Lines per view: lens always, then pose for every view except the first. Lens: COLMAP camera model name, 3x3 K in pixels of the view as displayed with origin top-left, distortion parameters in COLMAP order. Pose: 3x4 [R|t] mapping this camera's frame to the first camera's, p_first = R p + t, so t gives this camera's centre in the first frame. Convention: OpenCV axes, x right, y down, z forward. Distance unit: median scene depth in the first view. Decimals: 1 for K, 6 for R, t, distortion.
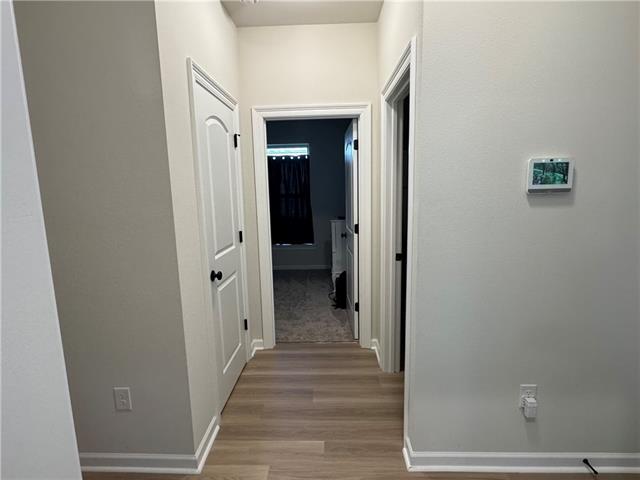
lens RADIAL K [[329.7, 0, 320.0], [0, 329.7, 240.0], [0, 0, 1]] dist [-0.001859, -0.000526]
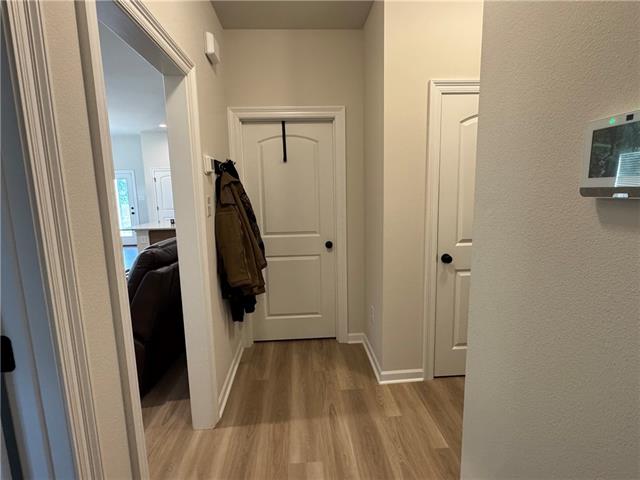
lens RADIAL K [[329.7, 0, 320.0], [0, 329.7, 240.0], [0, 0, 1]] dist [-0.001859, -0.000526]
pose [[0.110060, 0.162052, -0.980625, 0.989853], [-0.125441, 0.980995, 0.148035, -0.095753], [0.985977, 0.106718, 0.128296, 0.533212]]
